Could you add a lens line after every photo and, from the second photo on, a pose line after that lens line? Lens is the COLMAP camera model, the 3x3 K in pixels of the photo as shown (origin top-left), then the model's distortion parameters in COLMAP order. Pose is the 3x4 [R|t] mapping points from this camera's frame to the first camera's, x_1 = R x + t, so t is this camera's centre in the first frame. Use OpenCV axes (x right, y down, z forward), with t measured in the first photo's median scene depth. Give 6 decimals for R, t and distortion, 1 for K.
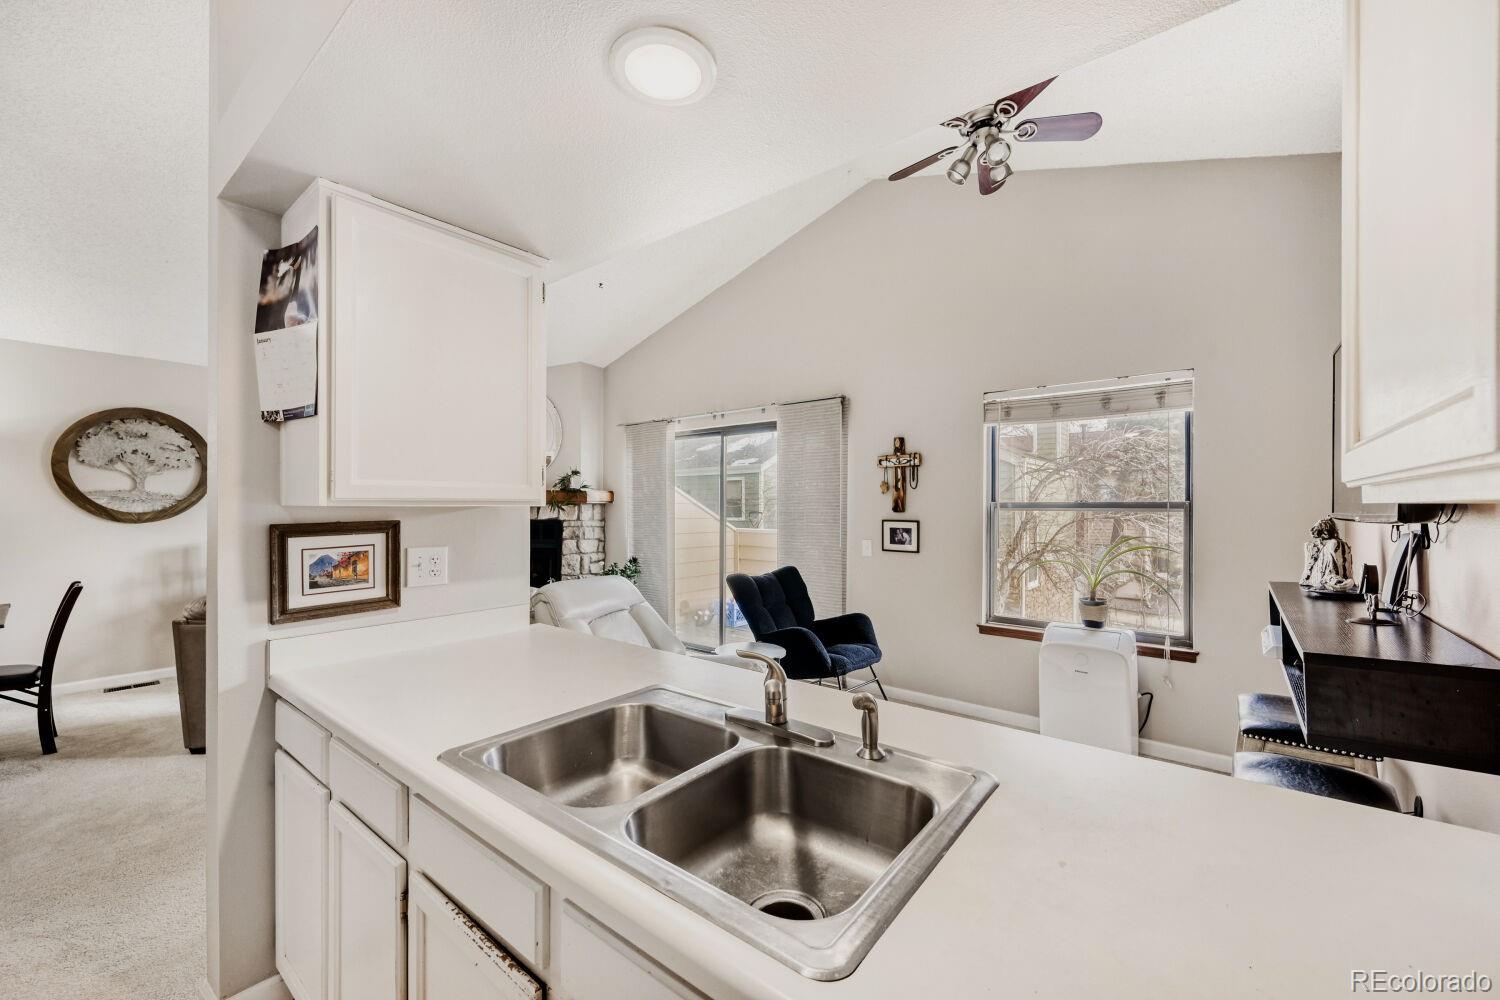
lens RADIAL K [[591.4, 0, 746.2], [0, 591.4, 504.6], [0, 0, 1]] dist [-0.002916, 0.000634]
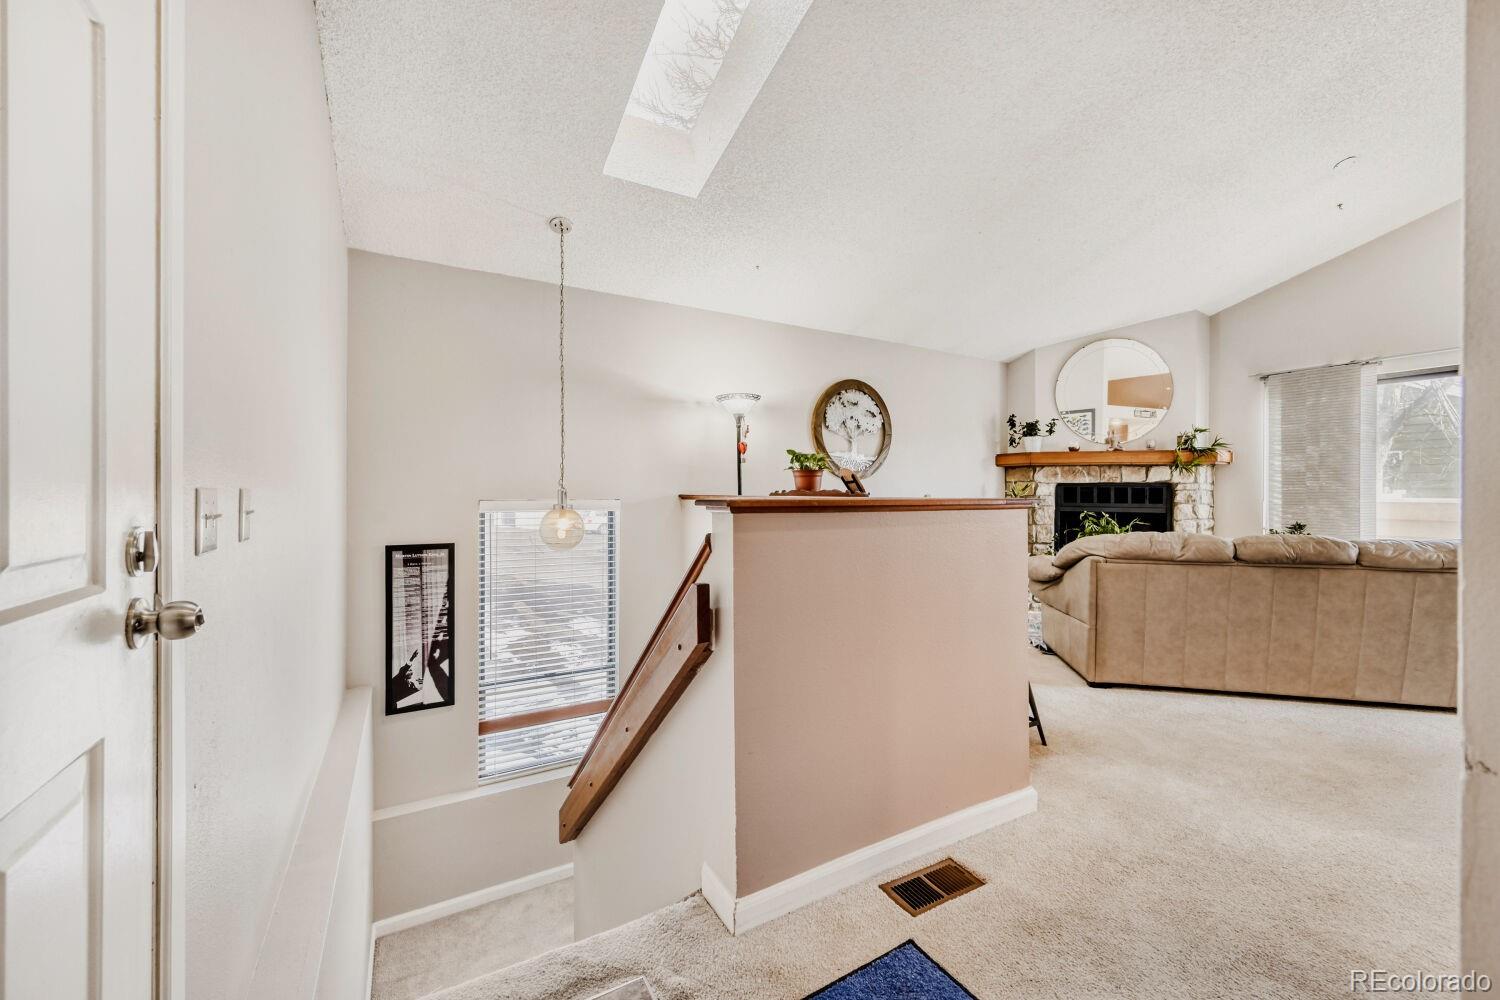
lens RADIAL K [[591.4, 0, 743.2], [0, 591.4, 498.2], [0, 0, 1]] dist [-0.002916, 0.000634]
pose [[0.933984, 0.002227, -0.357307, -0.881839], [0.001585, 0.999945, 0.010375, 0.056816], [0.357311, -0.010256, 0.933929, -0.150199]]
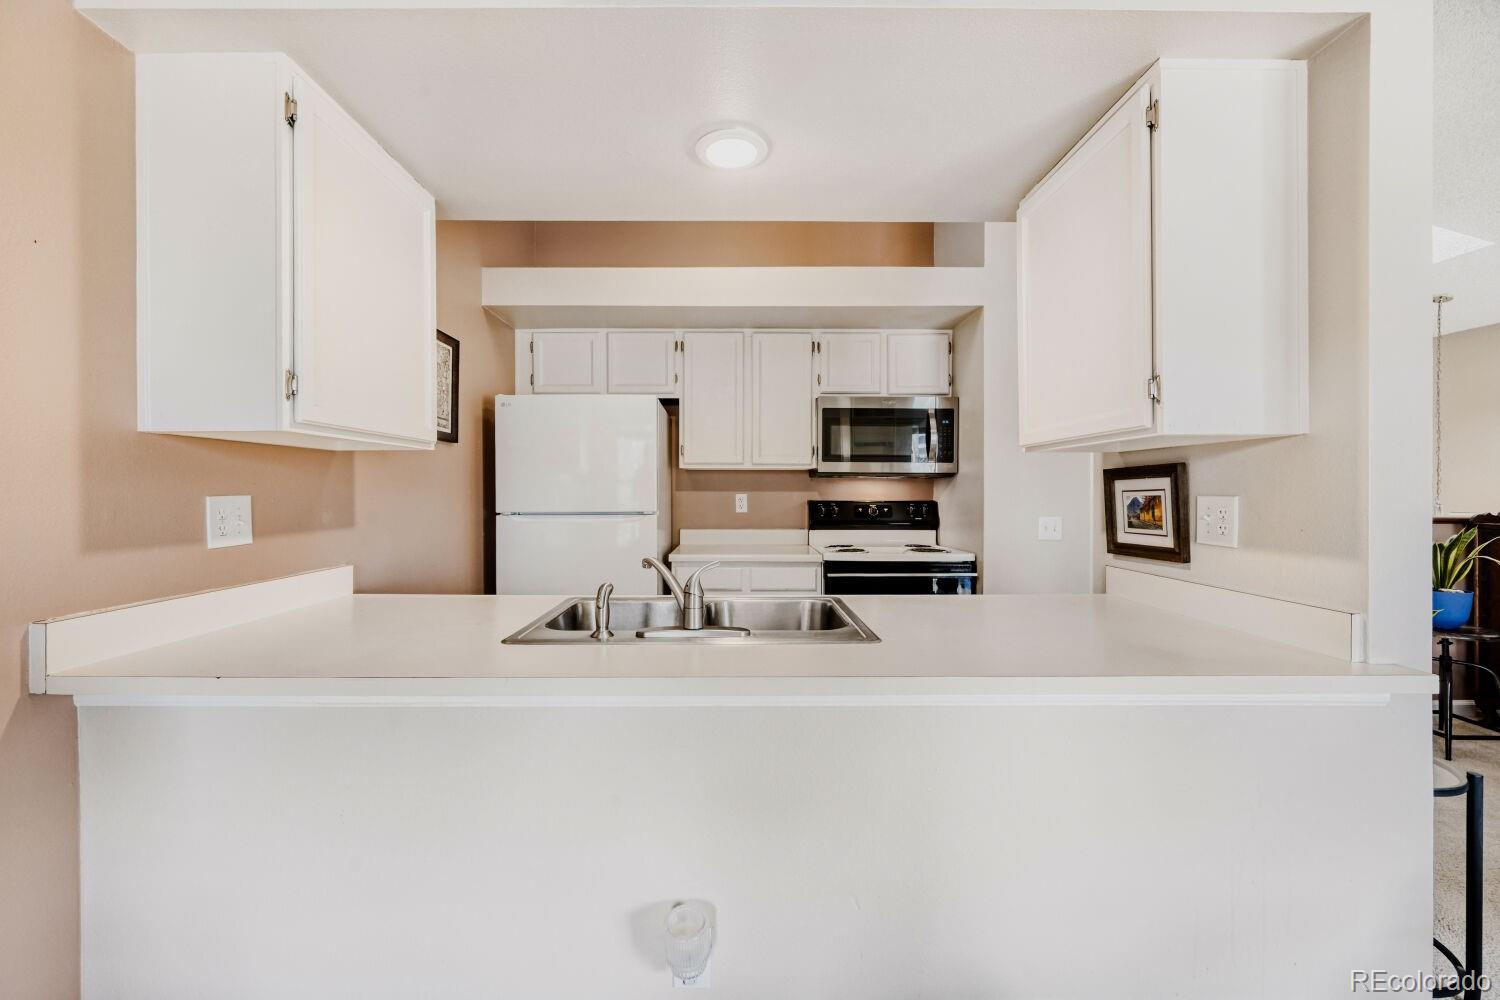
lens RADIAL K [[591.4, 0, 736.6], [0, 591.4, 498.5], [0, 0, 1]] dist [-0.002916, 0.000634]
pose [[-0.781201, 0.007157, -0.624238, 0.200218], [0.000110, 0.999936, 0.011328, 0.030424], [0.624279, 0.008781, -0.781152, 0.556515]]
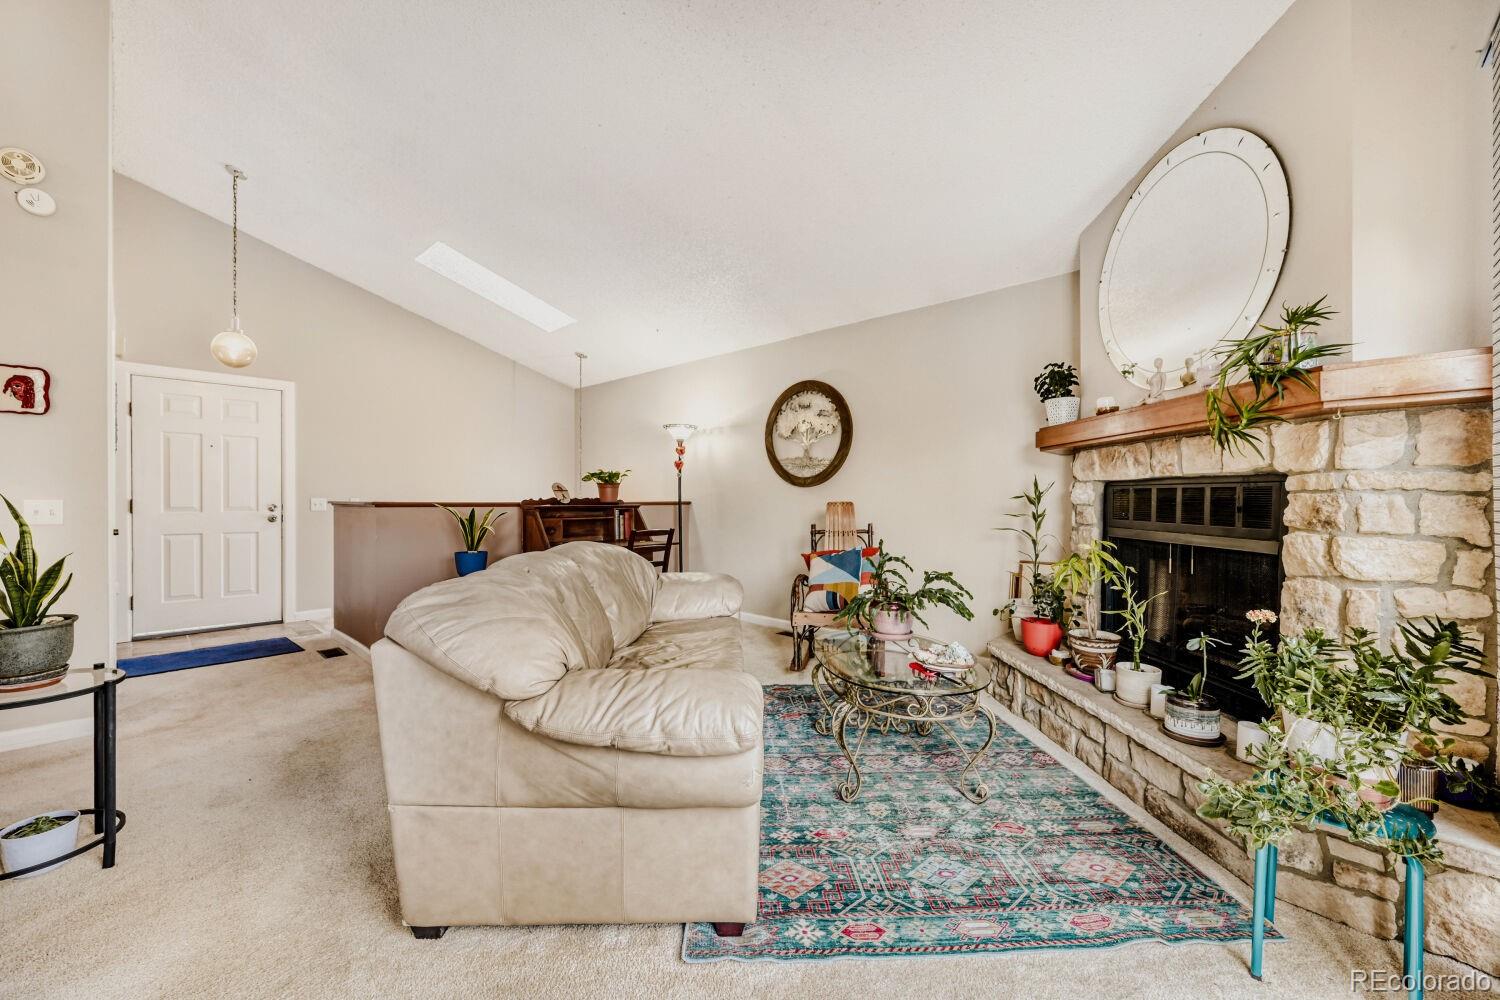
lens RADIAL K [[591.4, 0, 744.9], [0, 591.4, 500.9], [0, 0, 1]] dist [-0.002916, 0.000634]
pose [[-0.075560, -0.002115, -0.997139, 0.056955], [-0.002837, 0.999994, -0.001906, 0.063098], [0.997137, 0.002685, -0.075566, 1.044731]]
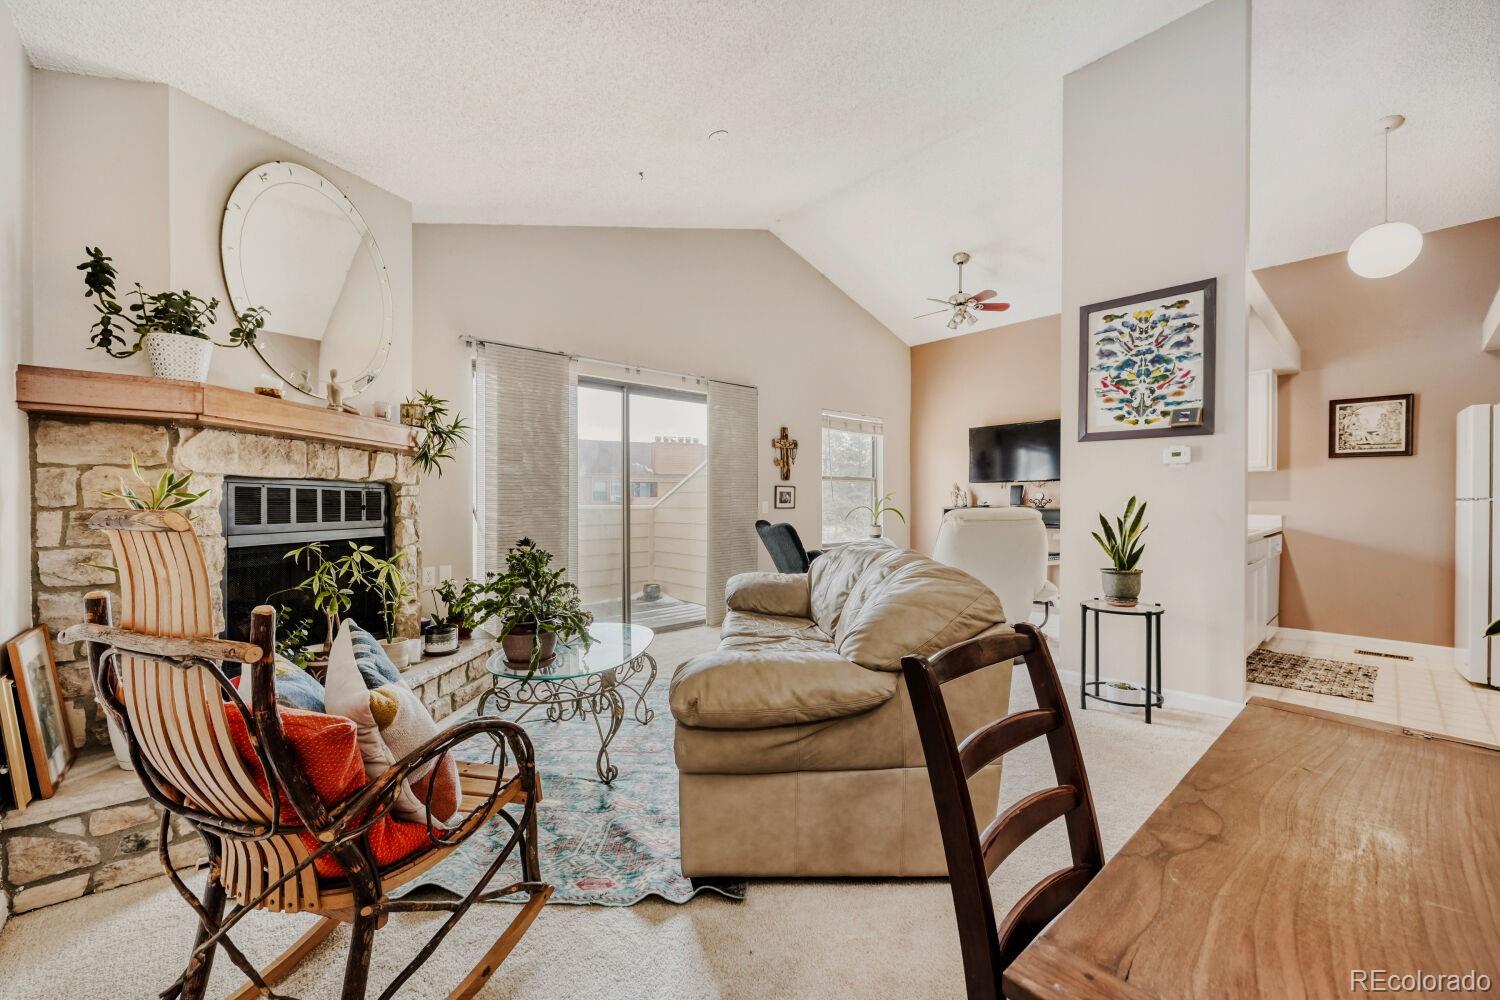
lens RADIAL K [[591.4, 0, 753.6], [0, 591.4, 503.4], [0, 0, 1]] dist [-0.002916, 0.000634]
pose [[0.144737, -0.007480, 0.989442, -1.148940], [-0.002625, 0.999965, 0.007944, 0.056688], [-0.989467, -0.003747, 0.144712, 0.866904]]
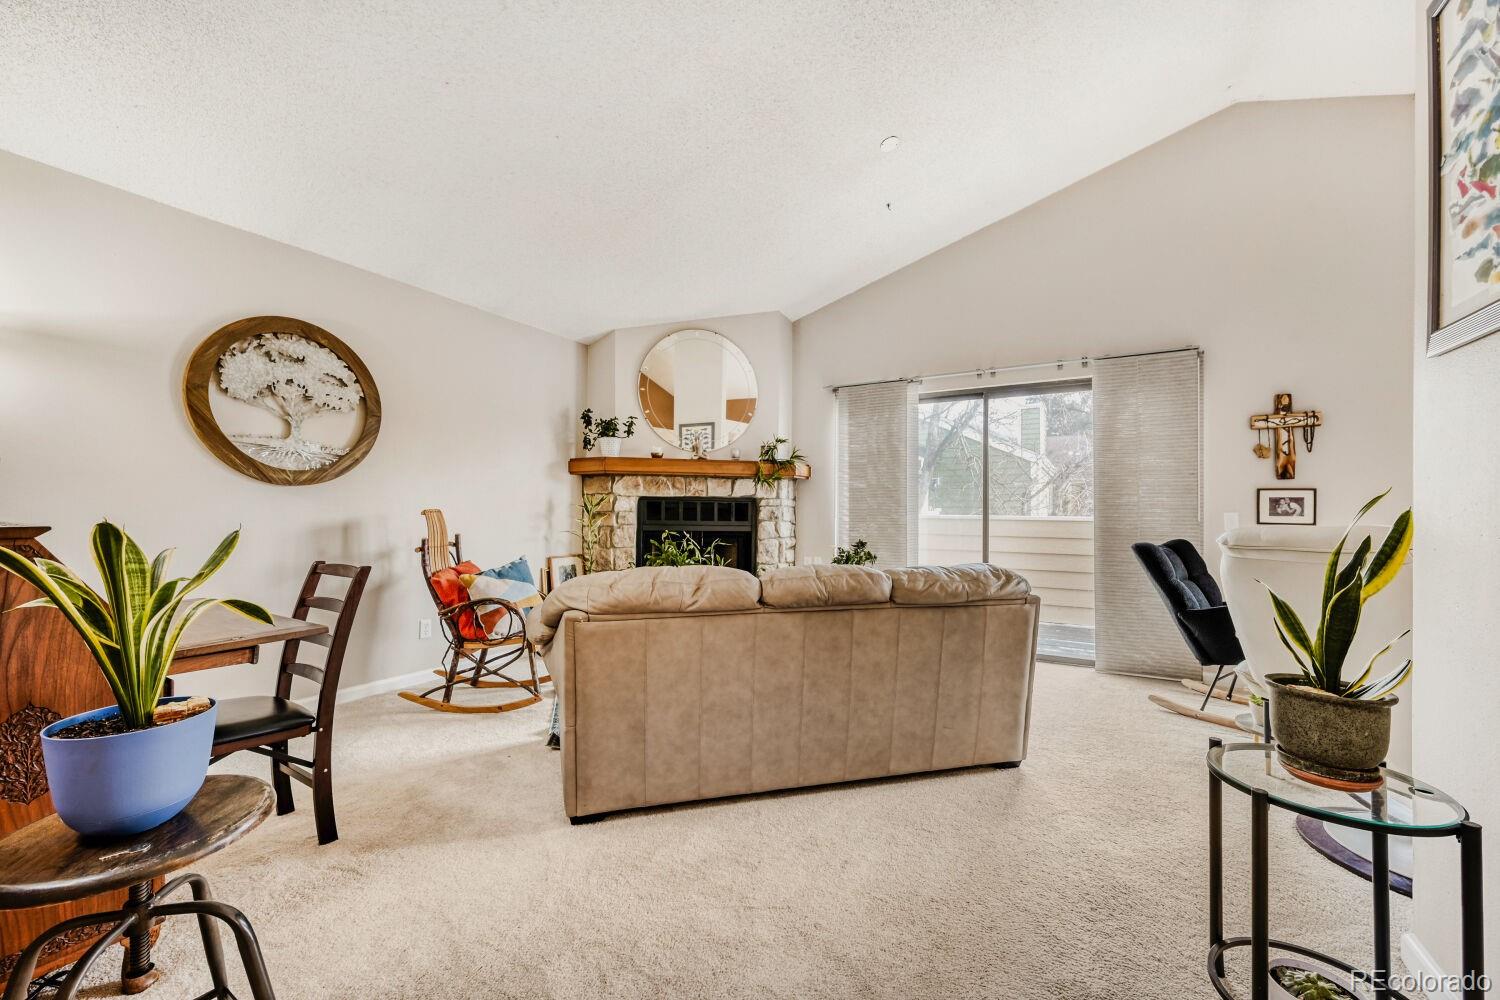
lens RADIAL K [[591.4, 0, 744.3], [0, 591.4, 508.5], [0, 0, 1]] dist [-0.002916, 0.000634]
pose [[0.988229, 0.004524, 0.152915, -0.662137], [-0.004537, 0.999990, -0.000266, 0.059474], [-0.152915, -0.000431, 0.988239, 0.258316]]
